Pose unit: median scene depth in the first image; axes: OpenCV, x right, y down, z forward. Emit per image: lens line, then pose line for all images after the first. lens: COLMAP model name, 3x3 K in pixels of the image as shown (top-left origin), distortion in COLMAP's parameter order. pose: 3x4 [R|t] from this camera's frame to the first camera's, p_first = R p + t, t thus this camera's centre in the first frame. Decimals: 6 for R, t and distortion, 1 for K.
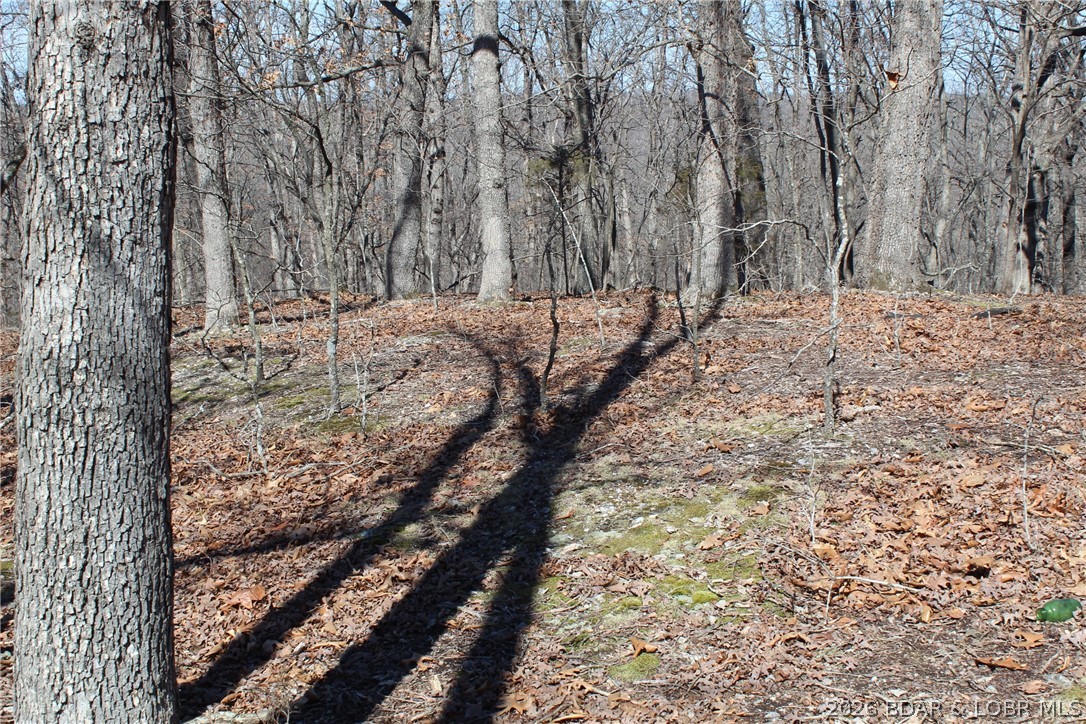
lens RADIAL K [[1405.0, 0, 543.0], [0, 1405.0, 362.0], [0, 0, 1]] dist [-0.066856, 0.128461]
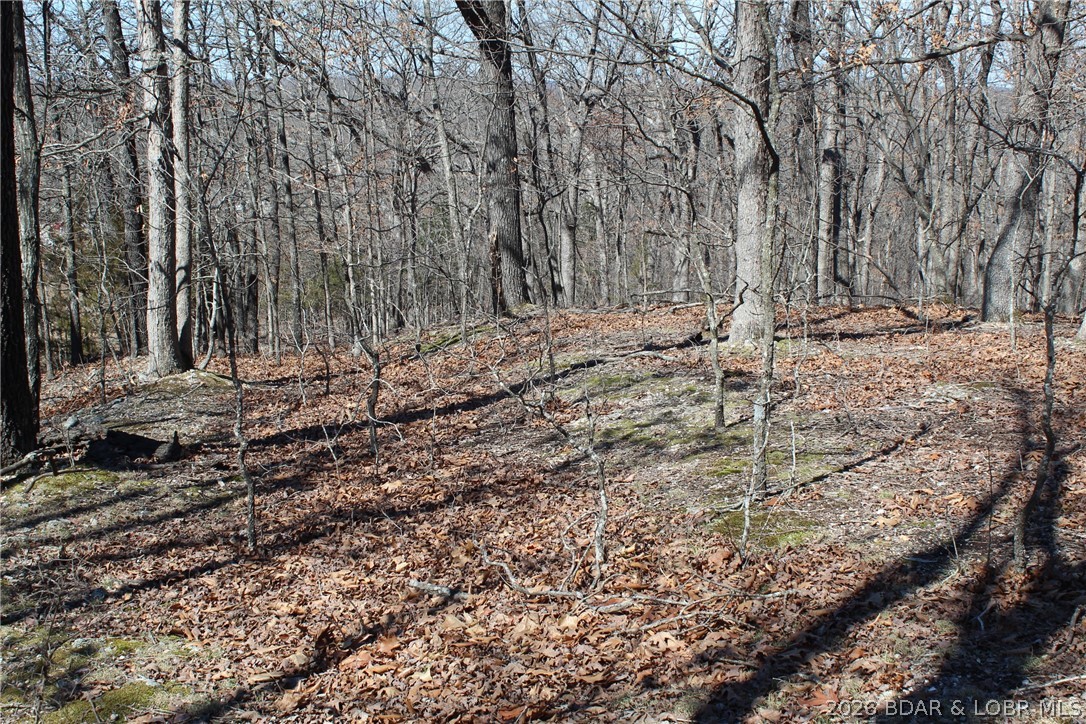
lens RADIAL K [[1405.0, 0, 543.0], [0, 1405.0, 362.0], [0, 0, 1]] dist [-0.066856, 0.128461]
pose [[0.888450, 0.111794, -0.445151, 0.068146], [-0.106384, 0.993629, 0.037212, -0.049761], [0.446475, 0.014296, 0.894682, 0.296786]]
